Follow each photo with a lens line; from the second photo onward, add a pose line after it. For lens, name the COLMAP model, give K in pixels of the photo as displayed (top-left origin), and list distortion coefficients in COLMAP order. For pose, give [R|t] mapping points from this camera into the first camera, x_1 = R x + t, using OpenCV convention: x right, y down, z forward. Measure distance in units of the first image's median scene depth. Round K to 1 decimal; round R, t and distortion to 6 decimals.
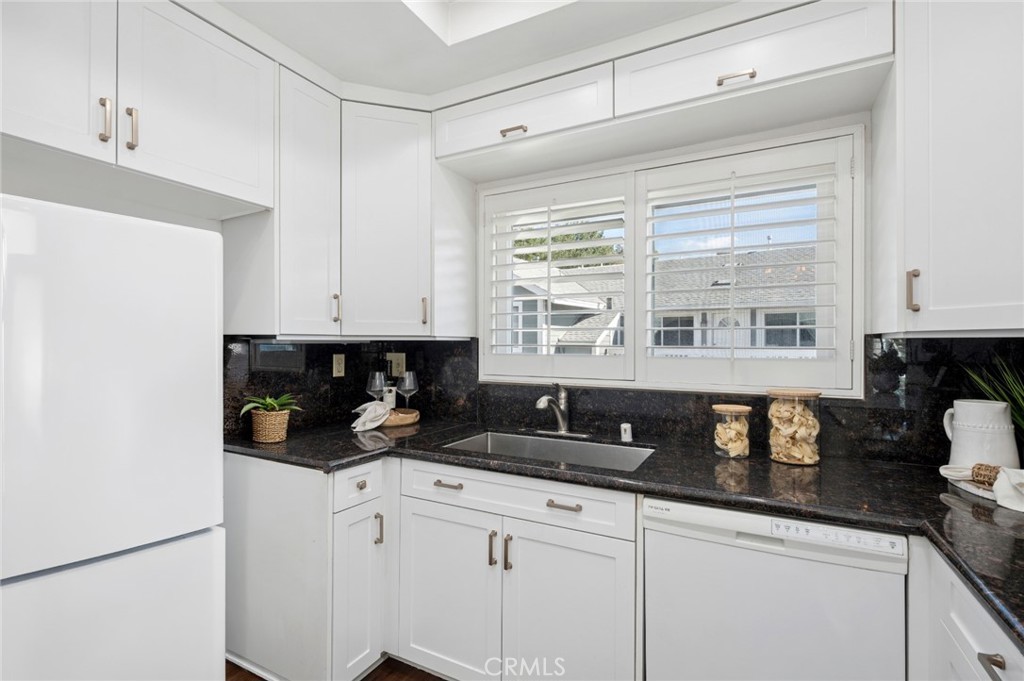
lens RADIAL K [[478.0, 0, 512.0], [0, 478.0, 340.5], [0, 0, 1]] dist [-0.000106, 0.000041]
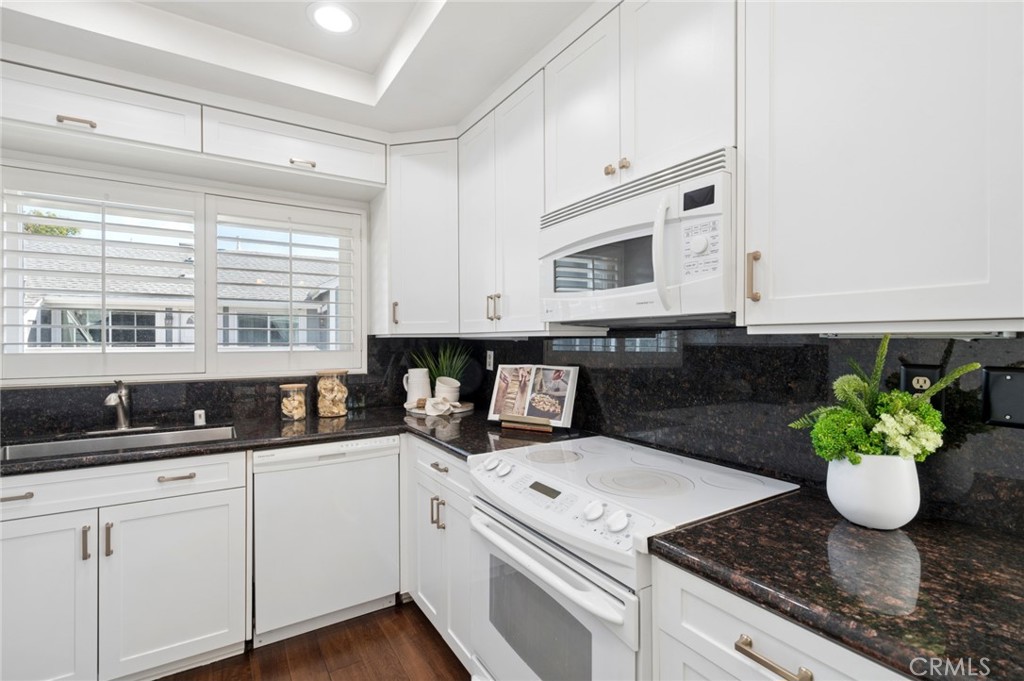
lens RADIAL K [[474.2, 0, 512.0], [0, 474.2, 340.5], [0, 0, 1]] dist [0.000549, -0.000050]
pose [[0.502859, -0.000755, 0.864368, -0.450910], [0.000812, 1.000000, 0.000401, 0.005169], [-0.864368, 0.000501, 0.502860, -0.286110]]
